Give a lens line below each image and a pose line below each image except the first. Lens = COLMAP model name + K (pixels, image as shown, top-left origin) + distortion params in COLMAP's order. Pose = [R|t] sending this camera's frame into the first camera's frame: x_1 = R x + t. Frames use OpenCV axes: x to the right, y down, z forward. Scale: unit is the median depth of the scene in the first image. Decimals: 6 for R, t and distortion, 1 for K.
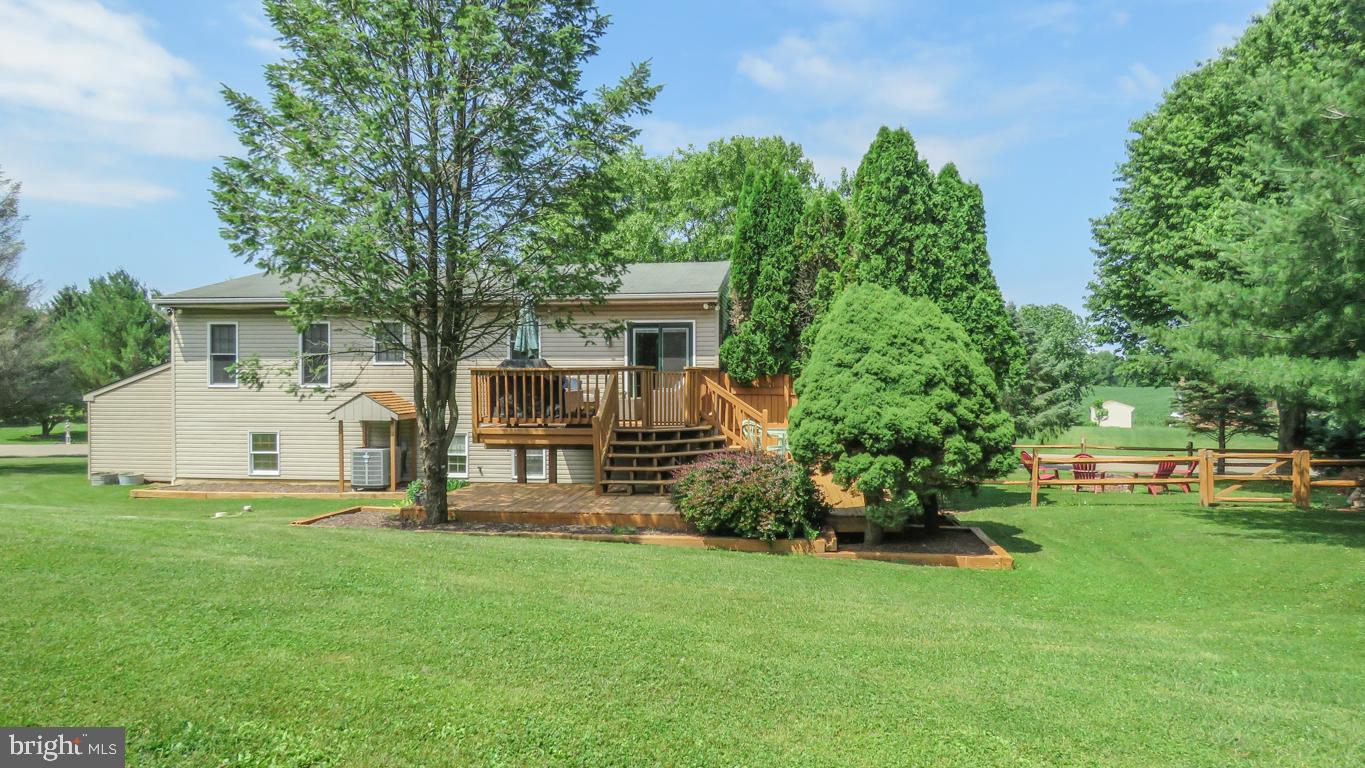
lens RADIAL K [[879.5, 0, 677.8], [0, 879.5, 387.4], [0, 0, 1]] dist [-0.004831, 0.002023]
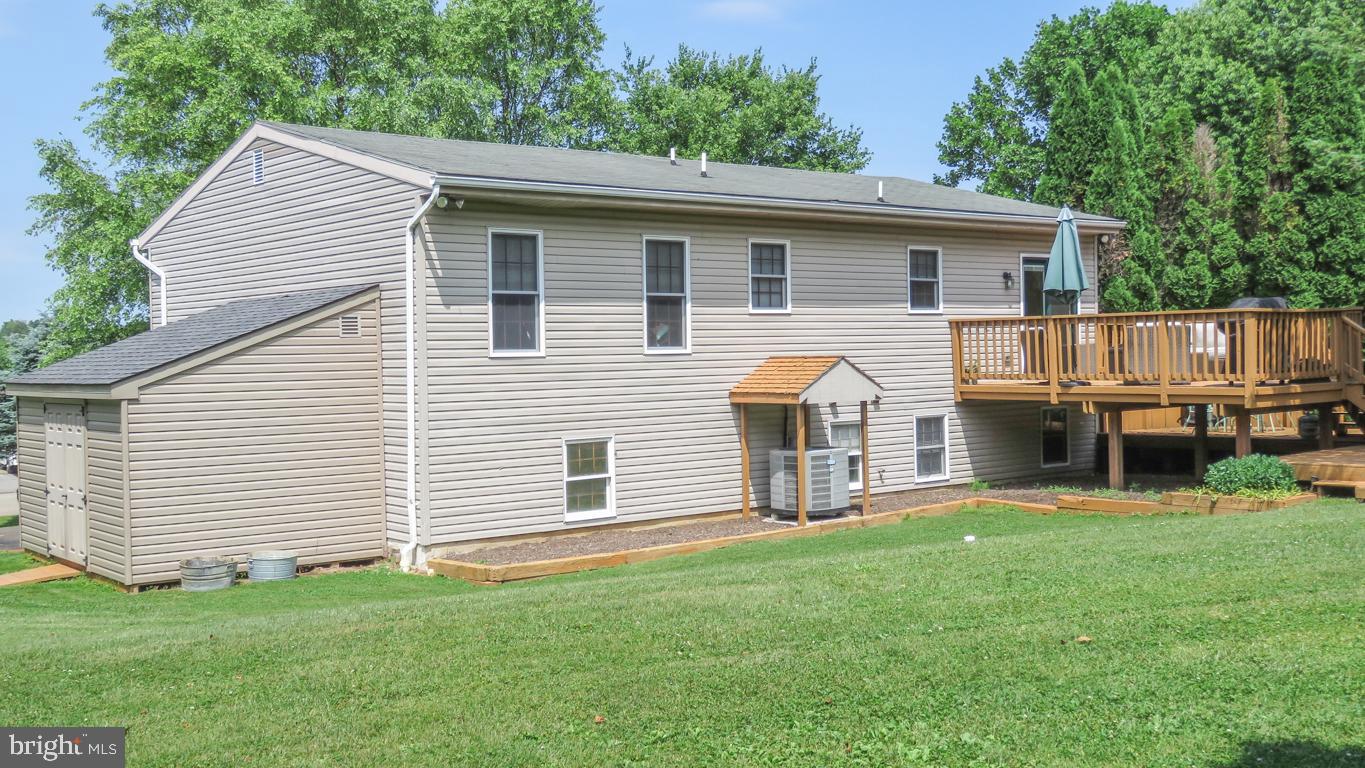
lens RADIAL K [[1454.3, 0, 679.1], [0, 1454.3, 380.9], [0, 0, 1]] dist [-0.002461, 0.000000]
pose [[0.692165, -0.025390, 0.721293, -1.065532], [0.043322, 0.999041, -0.006406, 0.023564], [-0.720438, 0.035682, 0.692601, 0.348611]]
